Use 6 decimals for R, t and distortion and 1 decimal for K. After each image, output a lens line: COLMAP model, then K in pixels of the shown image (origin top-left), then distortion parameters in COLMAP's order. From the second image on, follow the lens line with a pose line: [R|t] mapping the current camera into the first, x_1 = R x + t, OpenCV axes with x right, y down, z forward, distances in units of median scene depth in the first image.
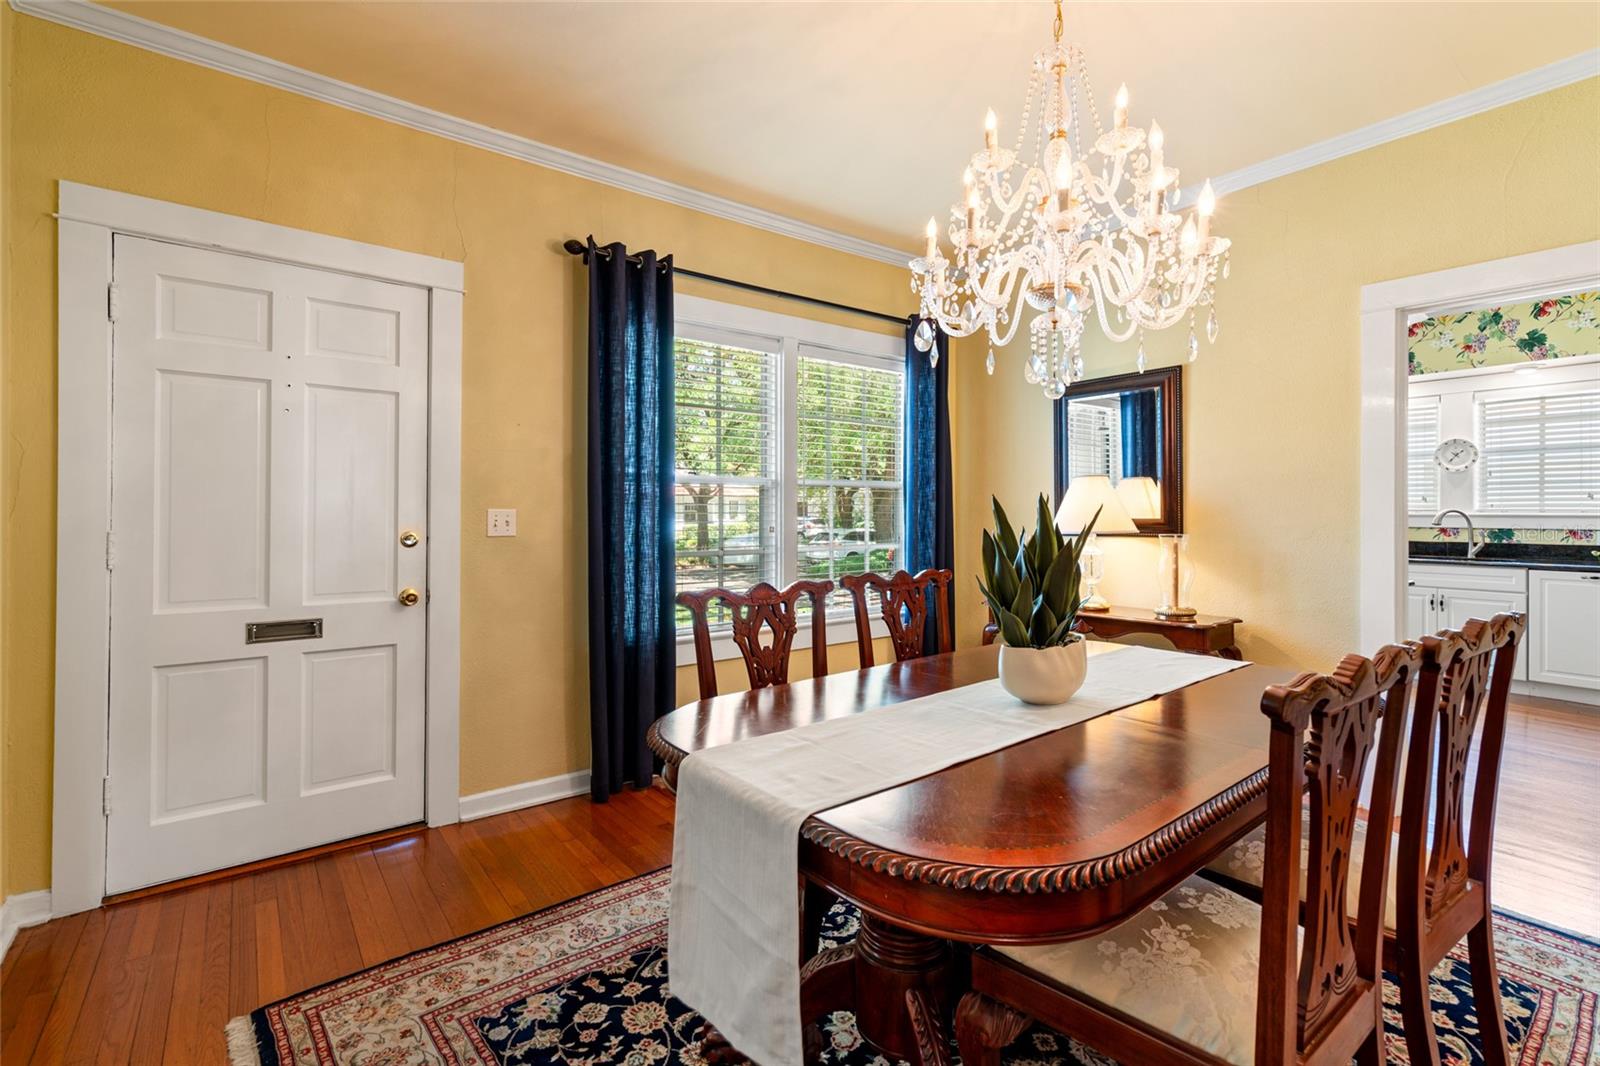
lens RADIAL K [[729.1, 0, 797.1], [0, 729.1, 503.9], [0, 0, 1]] dist [-0.000074, 0.000754]
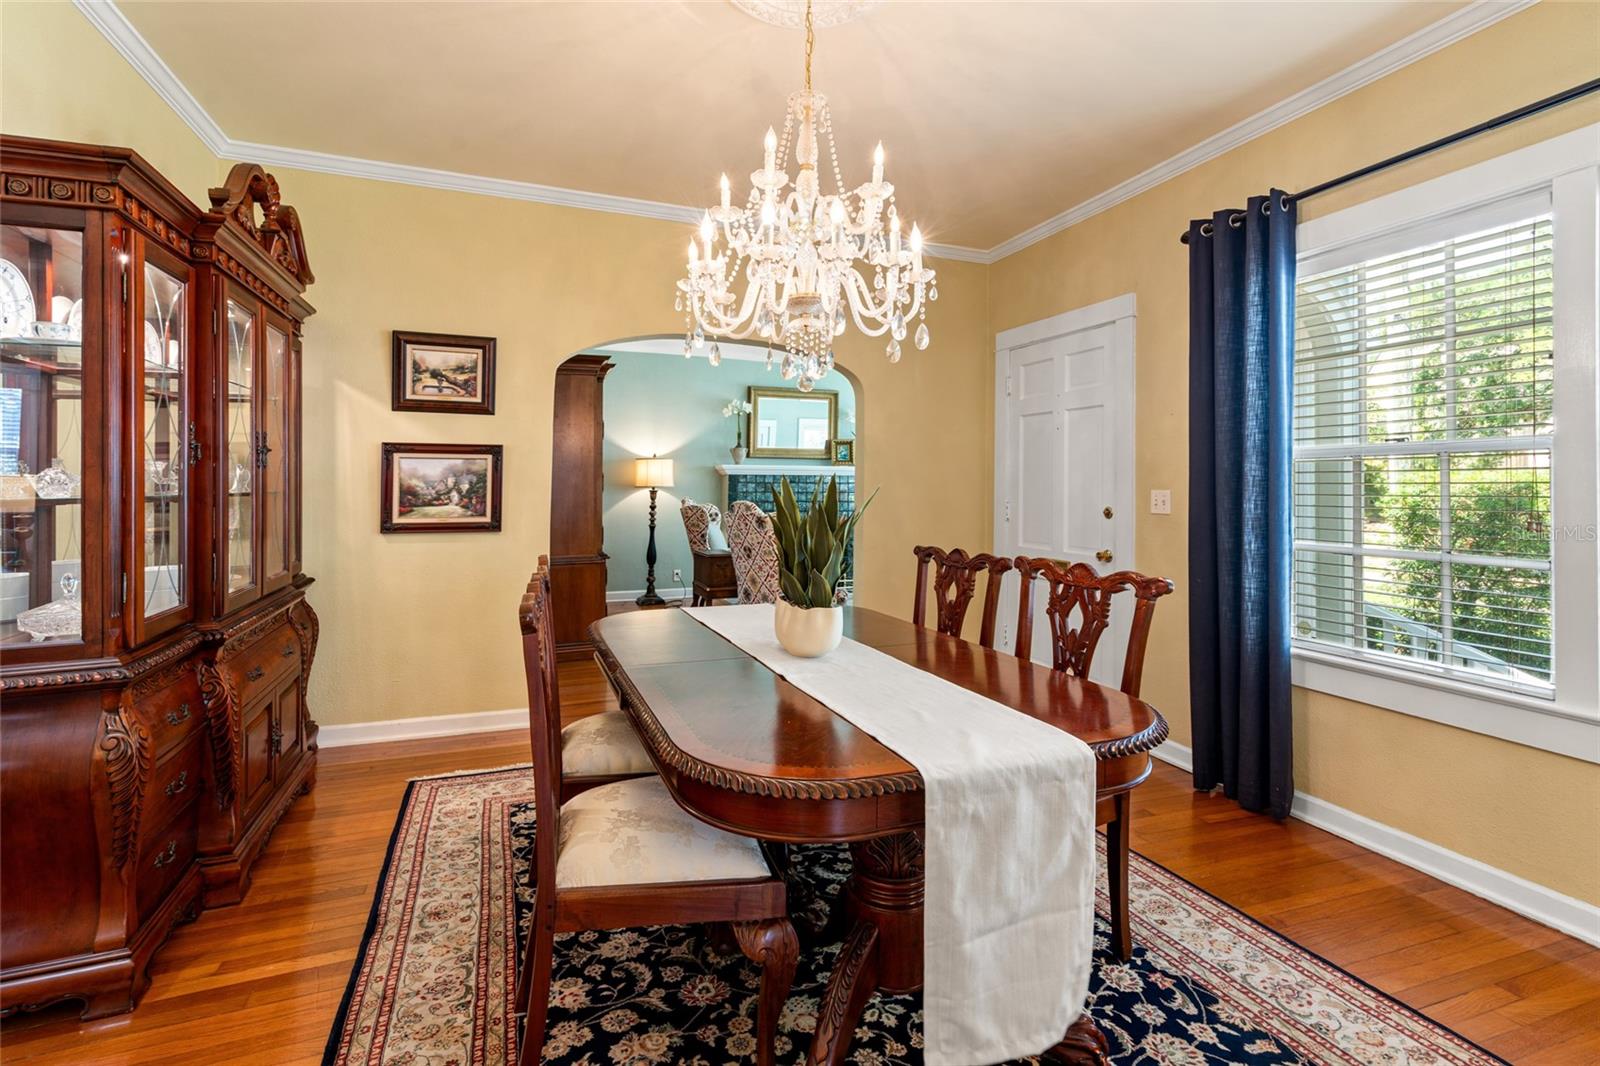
lens RADIAL K [[731.0, 0, 798.8], [0, 731.0, 482.1], [0, 0, 1]] dist [-0.000005, 0.000136]
pose [[-0.294761, -0.009289, -0.955526, 0.975999], [0.001075, 0.999949, -0.010053, 0.005862], [0.955571, -0.003991, -0.294736, 0.889054]]
